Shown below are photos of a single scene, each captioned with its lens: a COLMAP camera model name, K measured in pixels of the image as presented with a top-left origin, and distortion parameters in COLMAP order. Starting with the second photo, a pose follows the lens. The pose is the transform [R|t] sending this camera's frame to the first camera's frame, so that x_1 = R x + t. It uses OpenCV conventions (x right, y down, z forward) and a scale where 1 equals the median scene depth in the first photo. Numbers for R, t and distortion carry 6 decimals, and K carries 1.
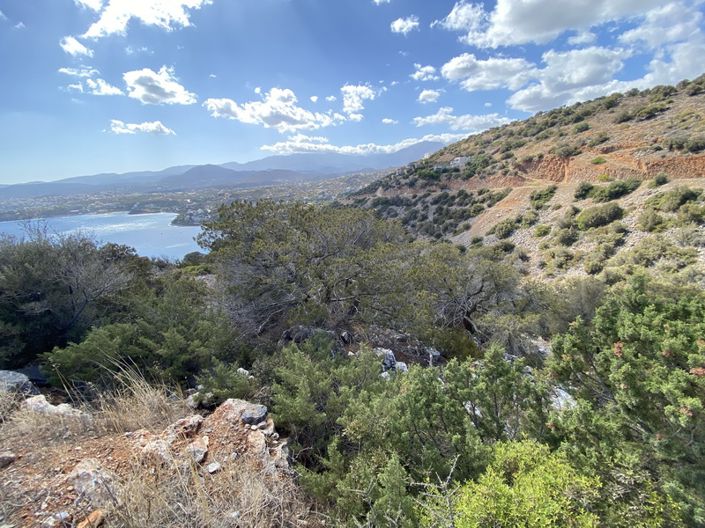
lens RADIAL K [[280.7, 0, 355.7], [0, 280.7, 264.8], [0, 0, 1]] dist [0.000735, -0.012690]
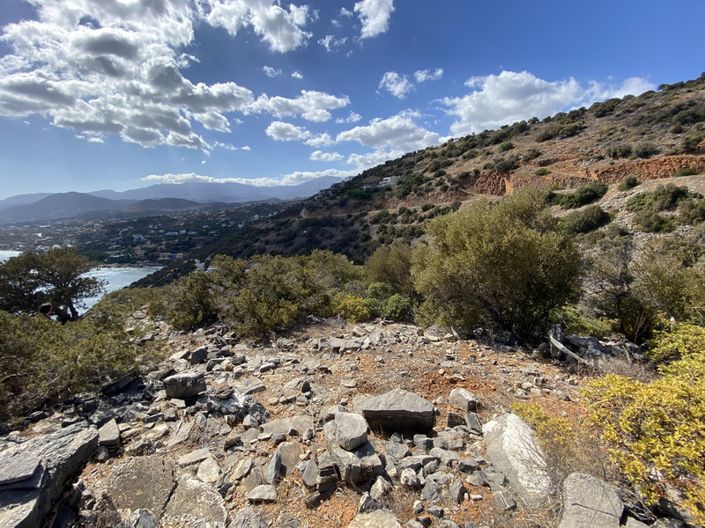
lens RADIAL K [[280.7, 0, 353.2], [0, 280.7, 267.2], [0, 0, 1]] dist [0.000735, -0.012690]
pose [[0.949939, -0.057810, 0.307039, -0.069560], [0.087722, 0.992553, -0.084521, -0.004554], [-0.299866, 0.107224, 0.947936, 0.177471]]
